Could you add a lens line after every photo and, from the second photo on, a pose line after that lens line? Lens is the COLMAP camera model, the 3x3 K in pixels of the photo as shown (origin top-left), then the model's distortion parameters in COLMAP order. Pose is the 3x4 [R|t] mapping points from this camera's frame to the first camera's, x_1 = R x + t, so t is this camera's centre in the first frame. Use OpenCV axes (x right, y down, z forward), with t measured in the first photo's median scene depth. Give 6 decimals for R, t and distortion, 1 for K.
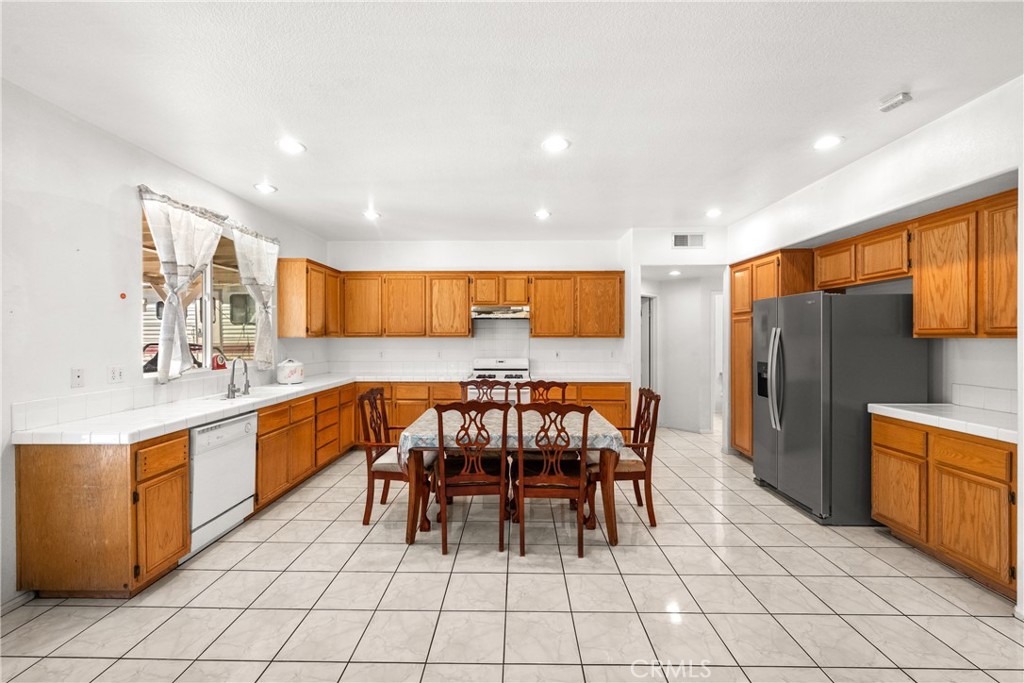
lens RADIAL K [[407.9, 0, 516.2], [0, 407.9, 339.4], [0, 0, 1]] dist [-0.001509, -0.000262]
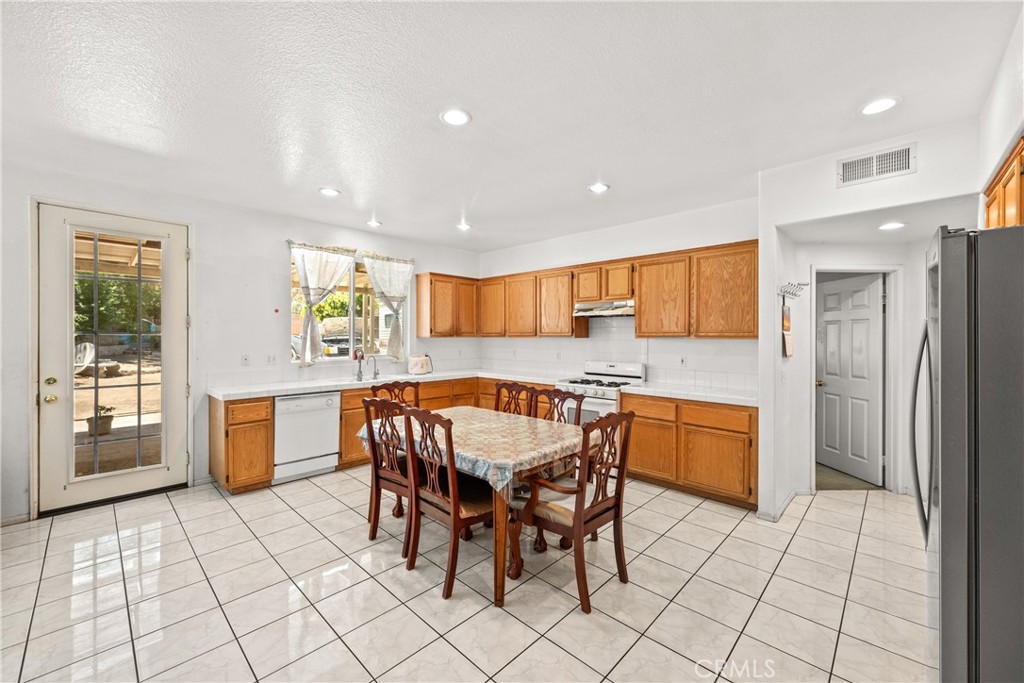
lens RADIAL K [[407.9, 0, 514.2], [0, 407.9, 337.2], [0, 0, 1]] dist [-0.001509, -0.000262]
pose [[0.729170, 0.002362, -0.684328, 0.440450], [-0.007536, 0.999961, -0.004579, -0.000991], [0.684291, 0.008496, 0.729160, 0.251937]]
